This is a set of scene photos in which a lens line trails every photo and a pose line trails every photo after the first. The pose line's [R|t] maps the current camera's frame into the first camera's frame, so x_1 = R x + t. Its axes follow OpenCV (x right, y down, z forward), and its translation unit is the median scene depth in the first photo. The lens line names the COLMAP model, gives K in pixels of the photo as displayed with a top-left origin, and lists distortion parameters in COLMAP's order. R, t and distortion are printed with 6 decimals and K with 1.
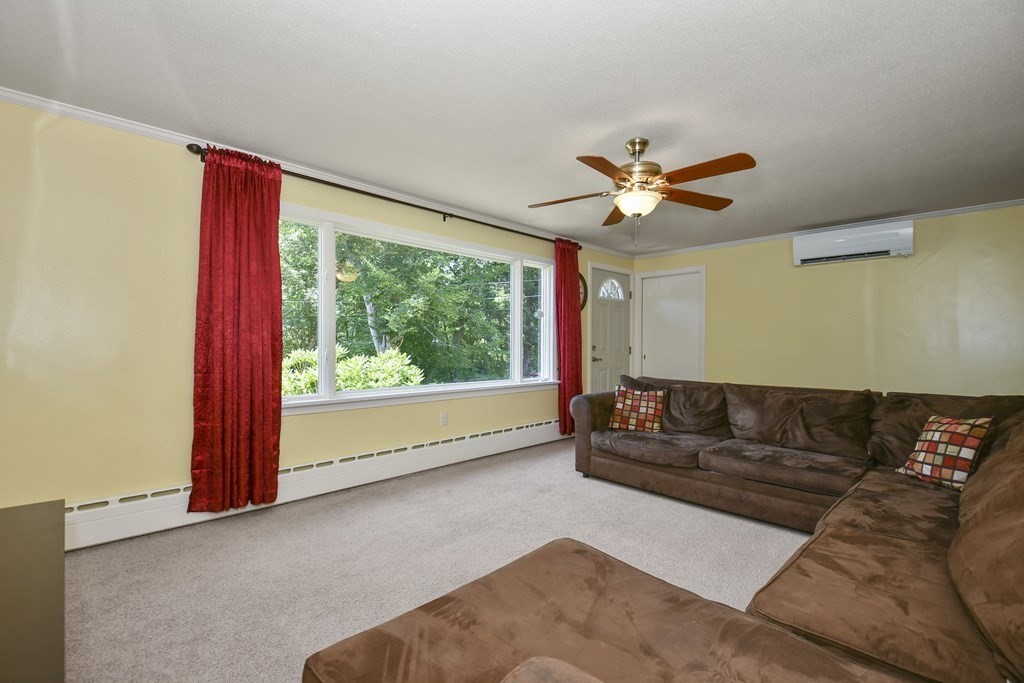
lens RADIAL K [[456.0, 0, 489.9], [0, 456.0, 344.2], [0, 0, 1]] dist [-0.000960, -0.000133]
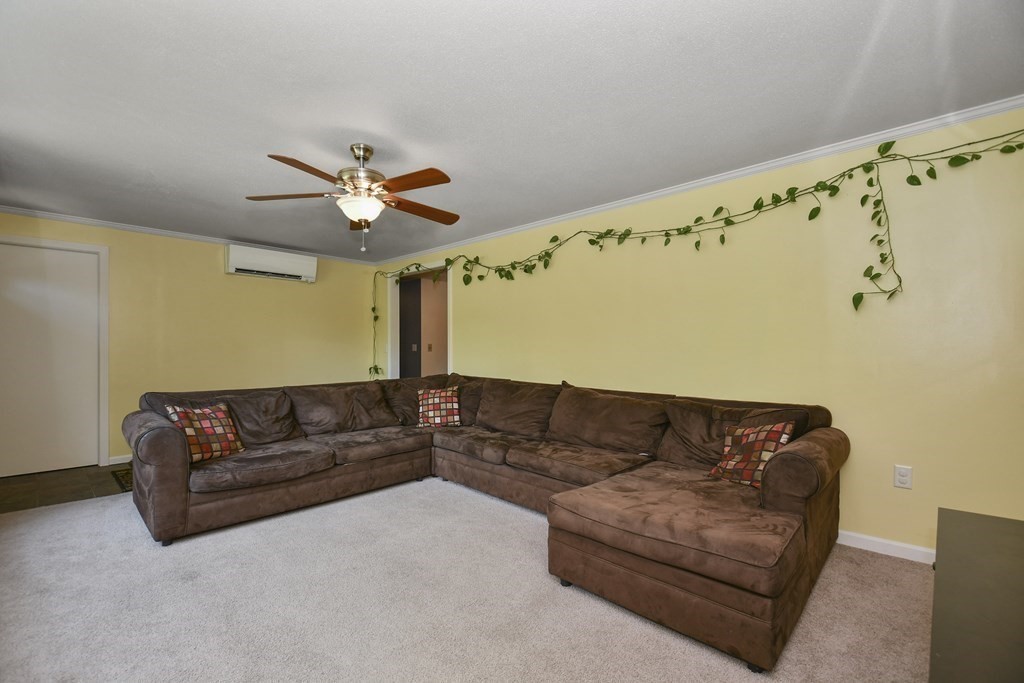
lens RADIAL K [[456.0, 0, 489.9], [0, 456.0, 344.2], [0, 0, 1]] dist [-0.000960, -0.000133]
pose [[-0.033014, -0.000800, 0.999455, -0.599771], [0.001753, 0.999998, 0.000858, -0.011431], [-0.999453, 0.001780, -0.033013, 0.654072]]
